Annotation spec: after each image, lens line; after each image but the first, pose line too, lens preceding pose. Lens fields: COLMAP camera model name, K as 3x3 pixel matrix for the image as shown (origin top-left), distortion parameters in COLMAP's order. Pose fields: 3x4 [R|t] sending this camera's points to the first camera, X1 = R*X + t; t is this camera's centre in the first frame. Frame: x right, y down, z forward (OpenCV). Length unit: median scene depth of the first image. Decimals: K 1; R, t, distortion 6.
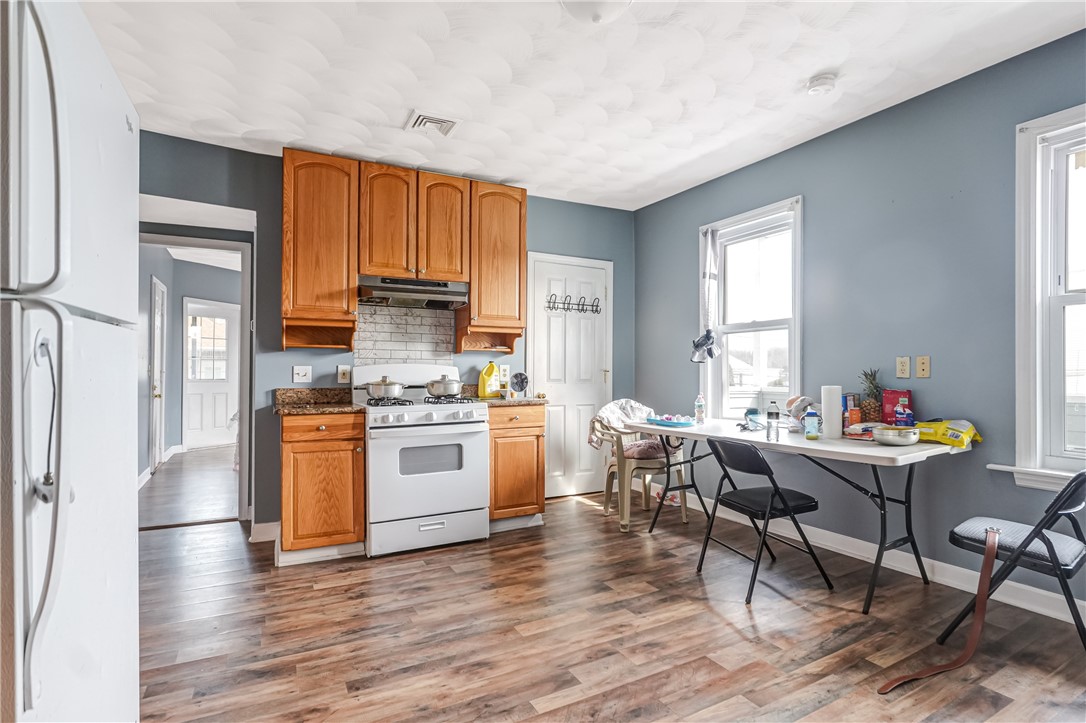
lens RADIAL K [[529.6, 0, 543.0], [0, 529.6, 361.5], [0, 0, 1]] dist [0.000445, 0.000222]
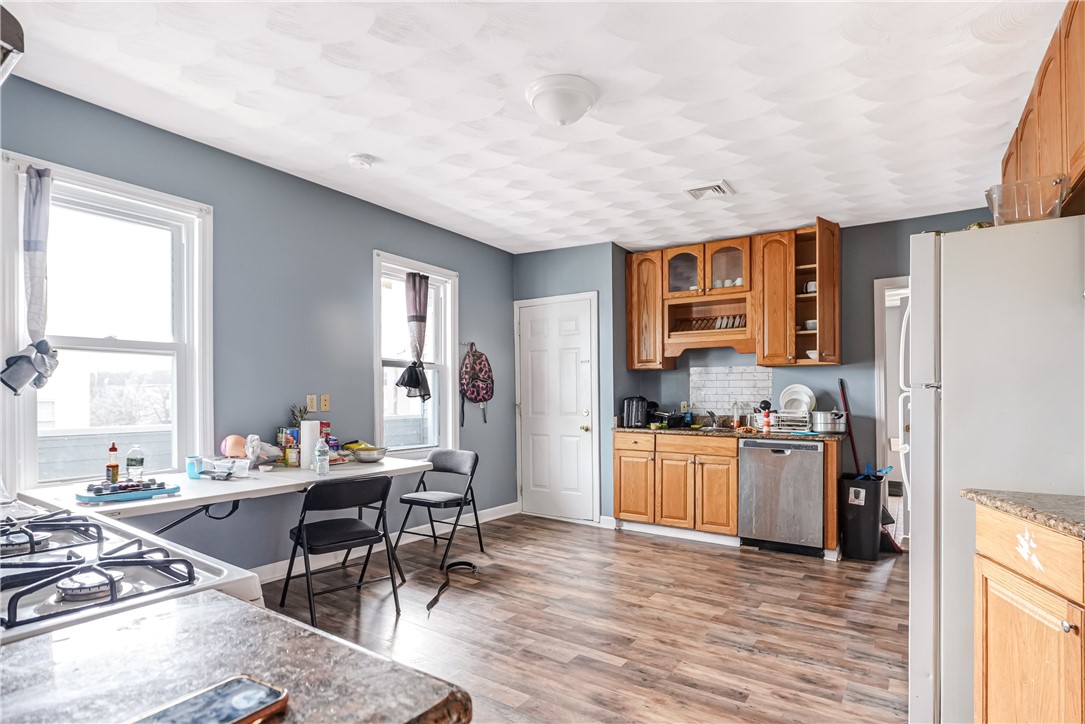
lens RADIAL K [[547.8, 0, 544.3], [0, 547.8, 411.0], [0, 0, 1]] dist [0.000985, 0.000187]
pose [[-0.431801, -0.005649, 0.901951, -0.966126], [-0.007082, 0.999971, 0.002873, 0.030480], [-0.901941, -0.005147, -0.431828, 1.505762]]
